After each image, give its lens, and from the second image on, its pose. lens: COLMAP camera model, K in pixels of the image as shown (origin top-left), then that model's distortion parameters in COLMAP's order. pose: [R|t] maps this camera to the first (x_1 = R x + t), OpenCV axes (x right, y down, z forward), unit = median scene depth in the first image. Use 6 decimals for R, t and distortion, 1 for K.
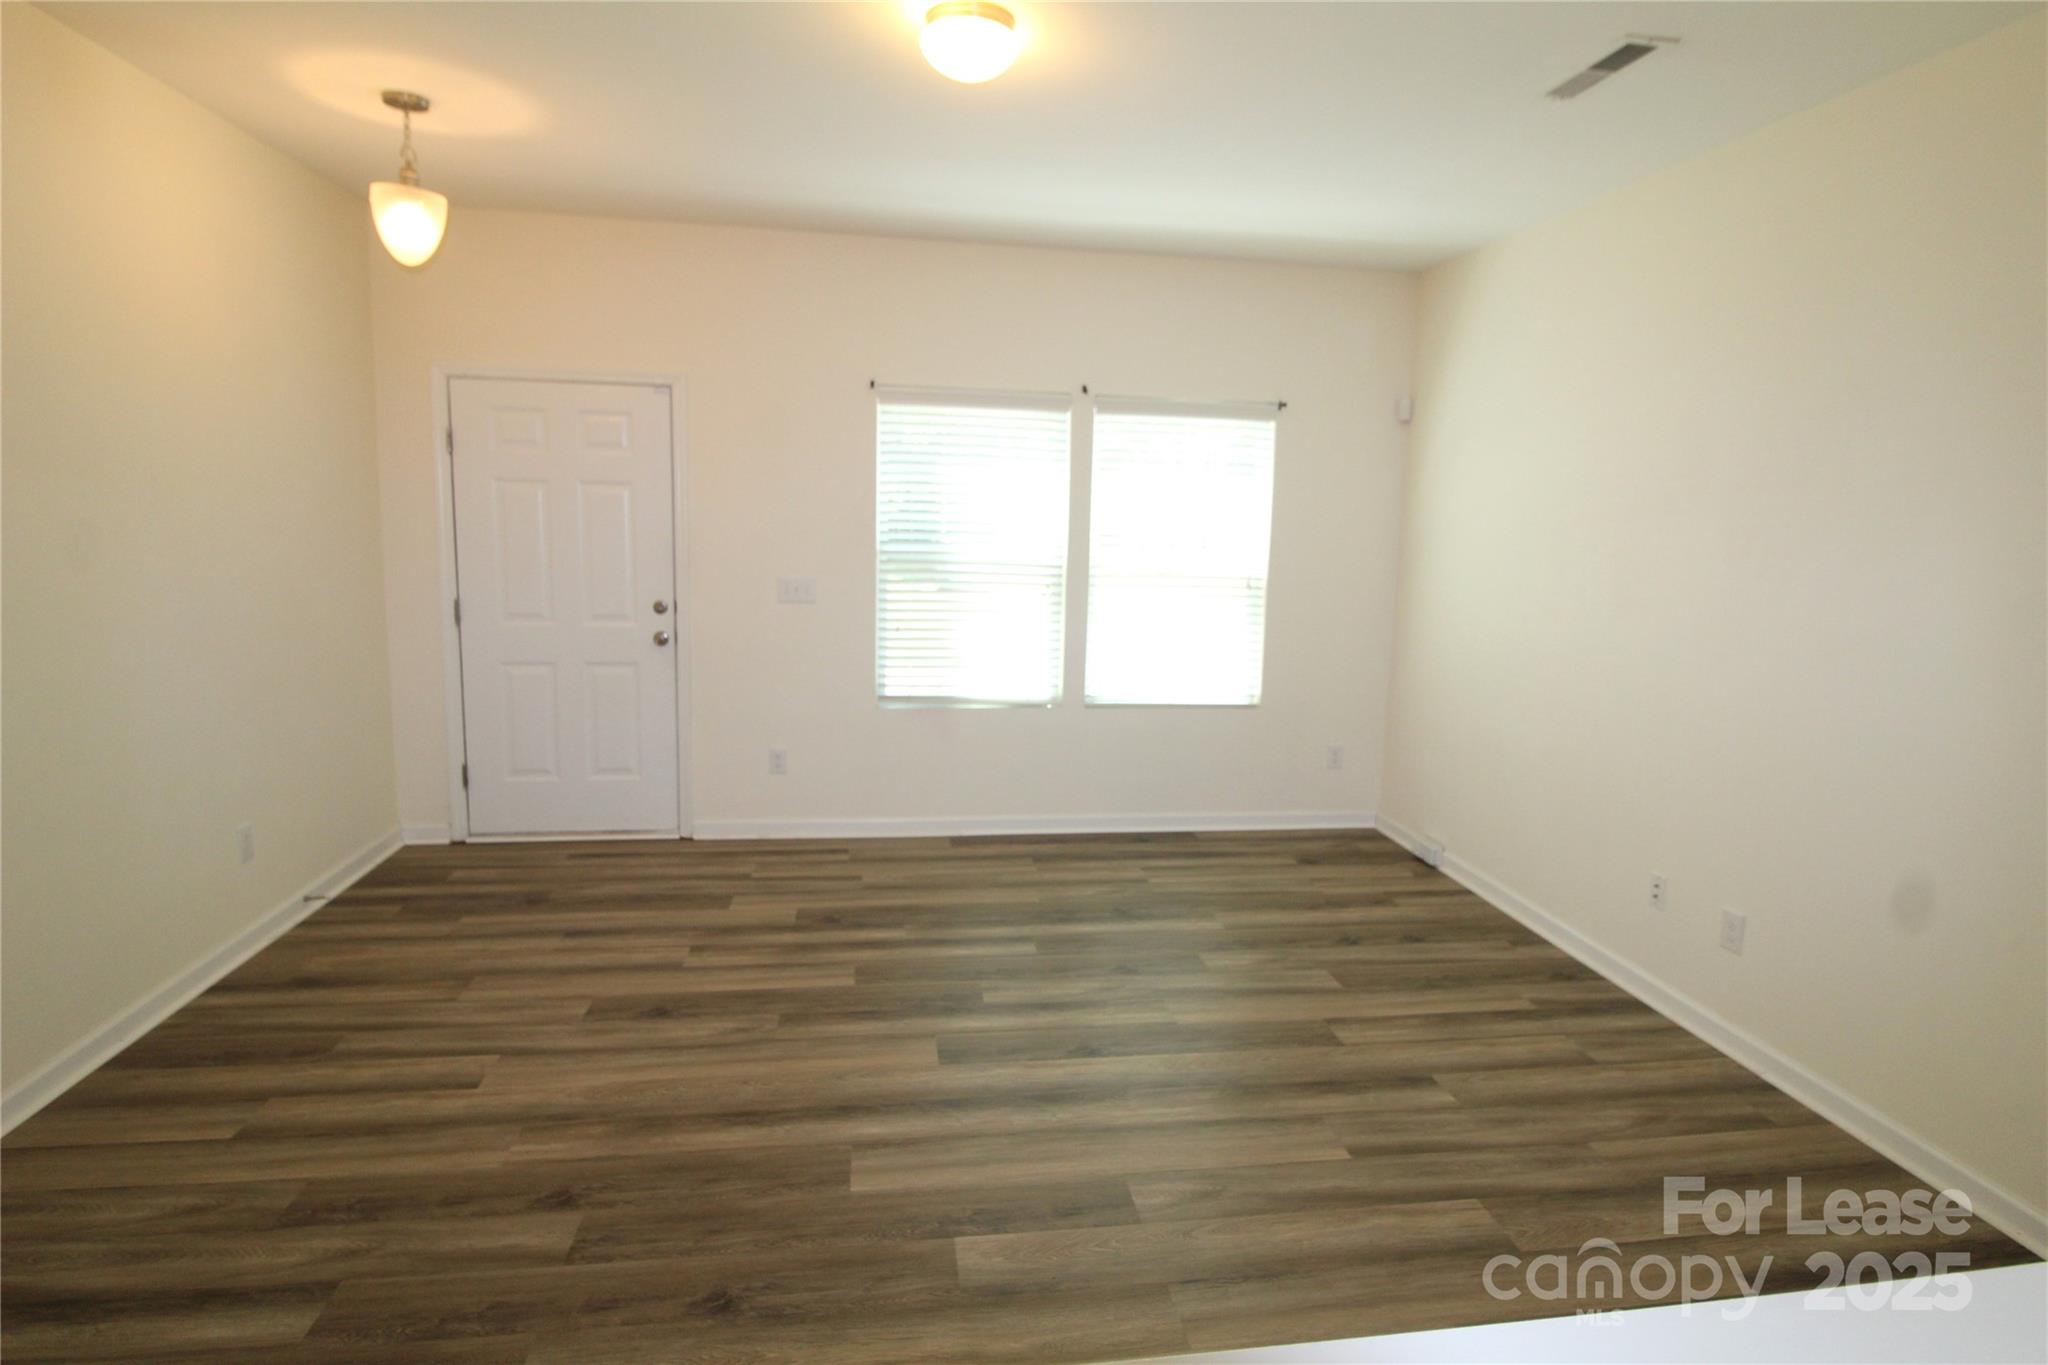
lens RADIAL K [[1072.6, 0, 1025.5], [0, 1072.6, 683.1], [0, 0, 1]] dist [0.003077, -0.011478]
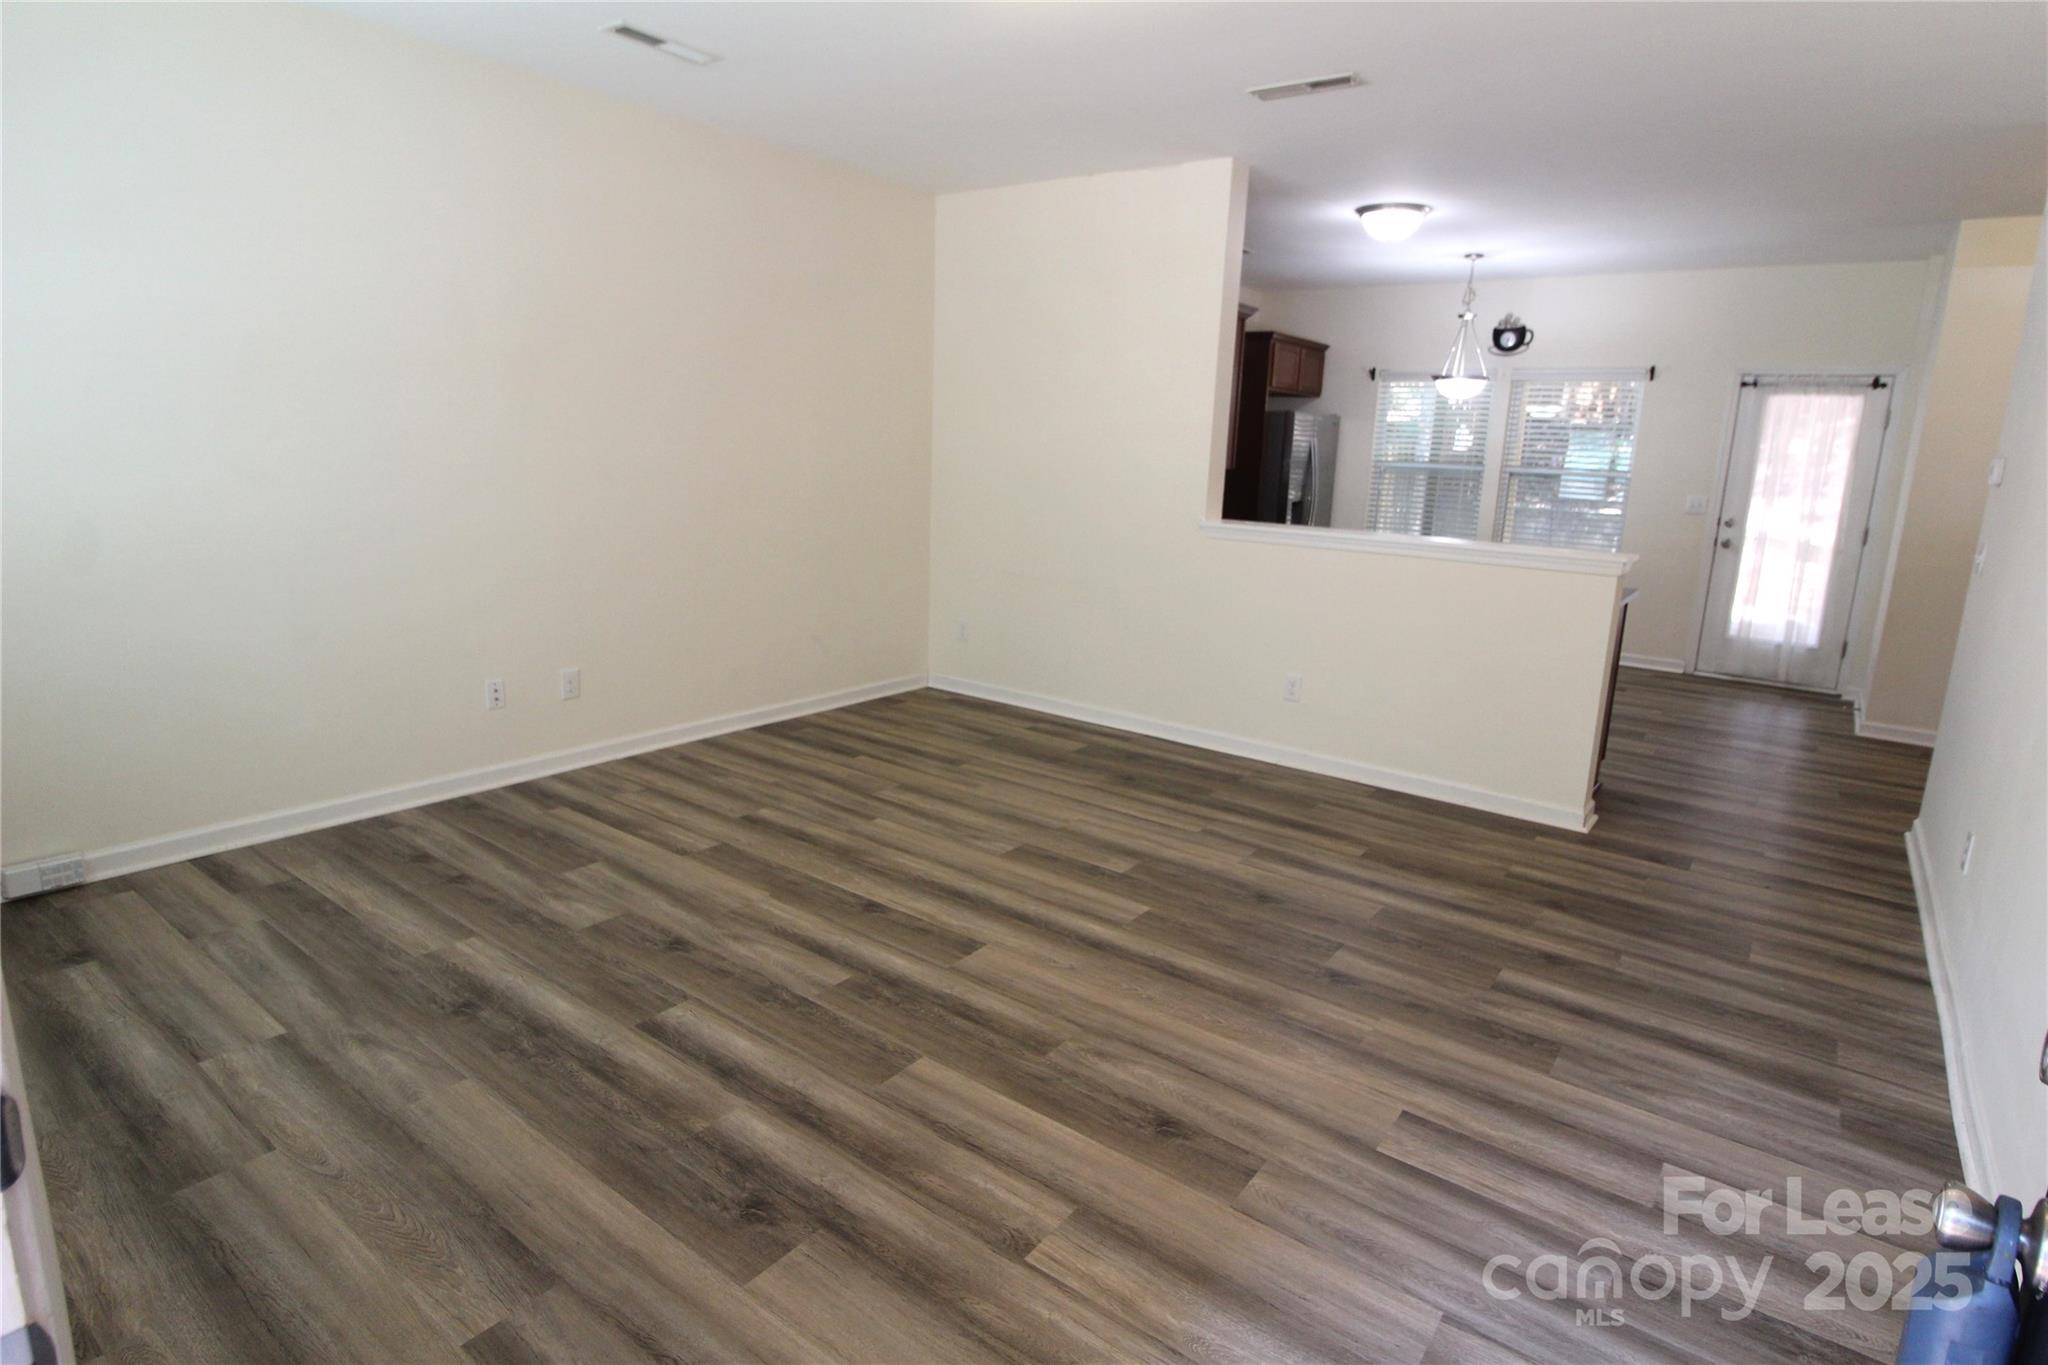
lens RADIAL K [[1072.6, 0, 1022.0], [0, 1072.6, 671.7], [0, 0, 1]] dist [0.003077, -0.011478]
pose [[-0.704491, -0.204980, 0.679467, -0.718610], [0.052433, 0.939734, 0.337861, -0.233637], [-0.707773, 0.273646, -0.651287, 1.493856]]
